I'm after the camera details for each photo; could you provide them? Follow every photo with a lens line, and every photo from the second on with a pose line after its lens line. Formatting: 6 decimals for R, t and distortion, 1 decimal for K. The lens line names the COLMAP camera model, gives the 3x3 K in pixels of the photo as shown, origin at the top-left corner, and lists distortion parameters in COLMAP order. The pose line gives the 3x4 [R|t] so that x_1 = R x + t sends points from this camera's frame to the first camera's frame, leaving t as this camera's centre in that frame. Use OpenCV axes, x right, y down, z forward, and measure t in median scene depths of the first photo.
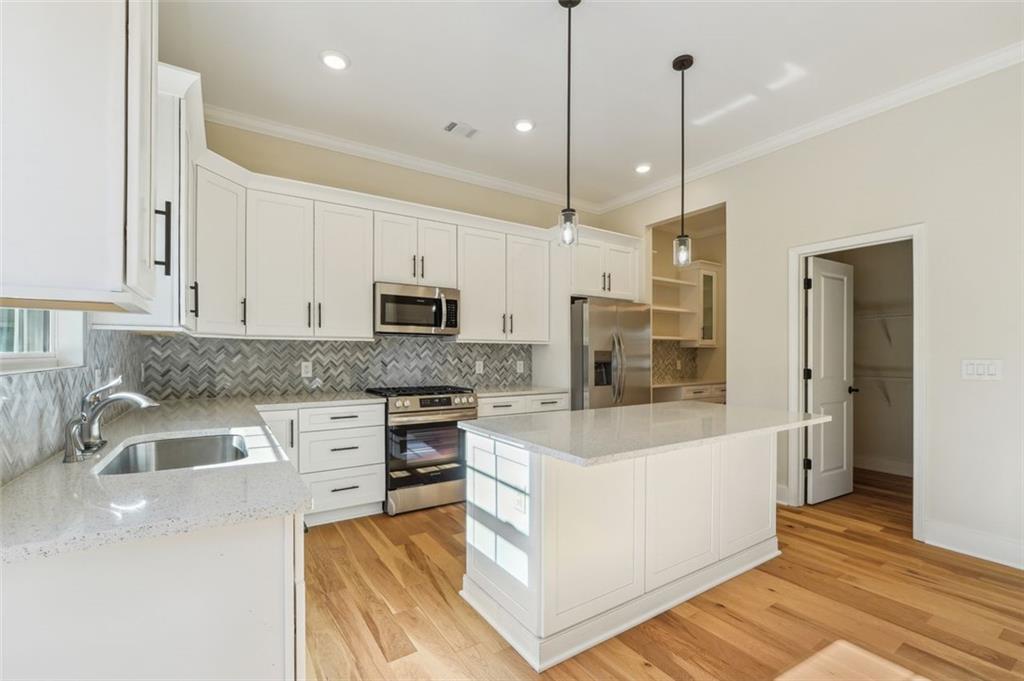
lens RADIAL K [[443.0, 0, 508.1], [0, 443.0, 356.0], [0, 0, 1]] dist [-0.007928, 0.000285]
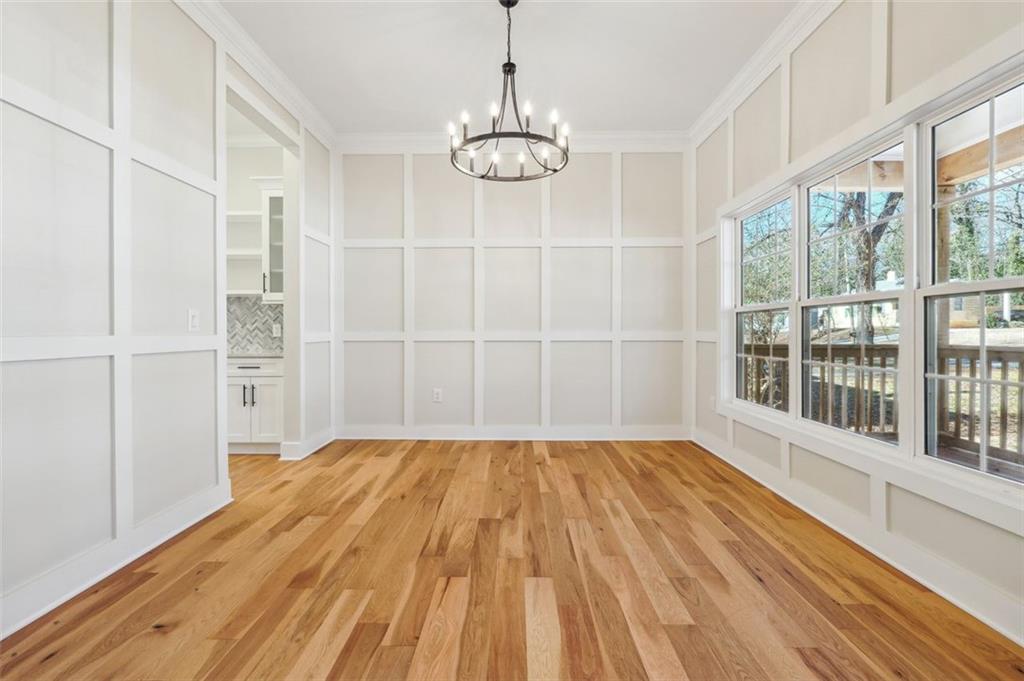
lens RADIAL K [[434.8, 0, 509.7], [0, 434.8, 337.1], [0, 0, 1]] dist [-0.006376, 0.000295]
pose [[0.829678, 0.004162, -0.558227, 1.882058], [0.001870, 0.999946, 0.010235, 0.041232], [0.558239, -0.009535, 0.829625, 1.086408]]
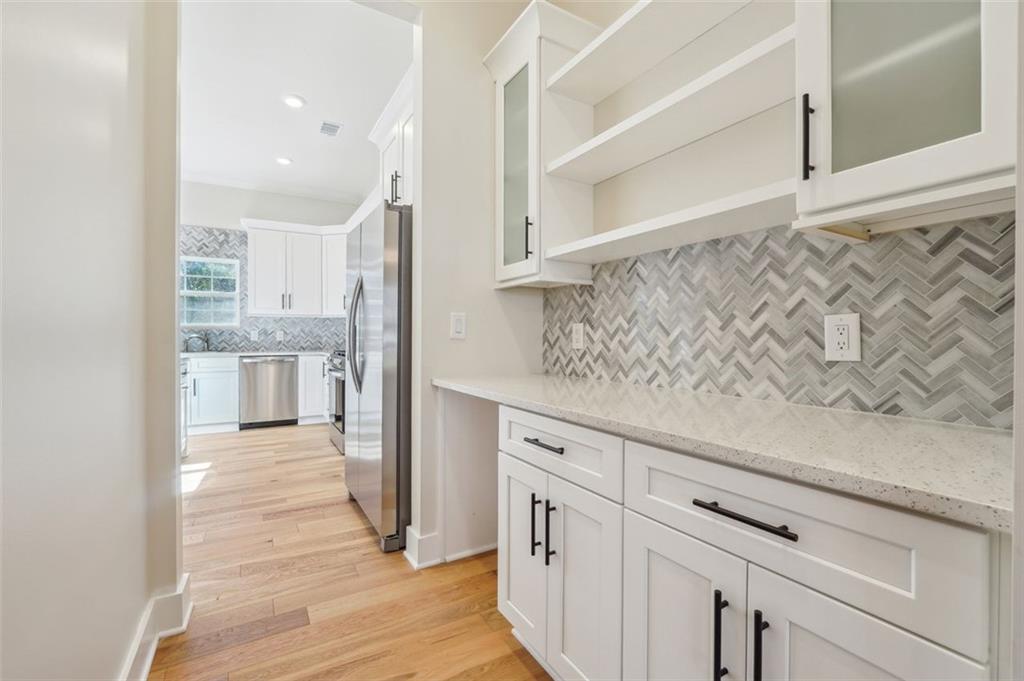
lens RADIAL K [[441.5, 0, 507.6], [0, 441.5, 334.8], [0, 0, 1]] dist [0.000671, 0.000252]
pose [[-0.047528, -0.004659, -0.998859, 1.015807], [-0.003433, 0.999984, -0.004501, 0.034359], [0.998864, 0.003216, -0.047543, 1.490045]]
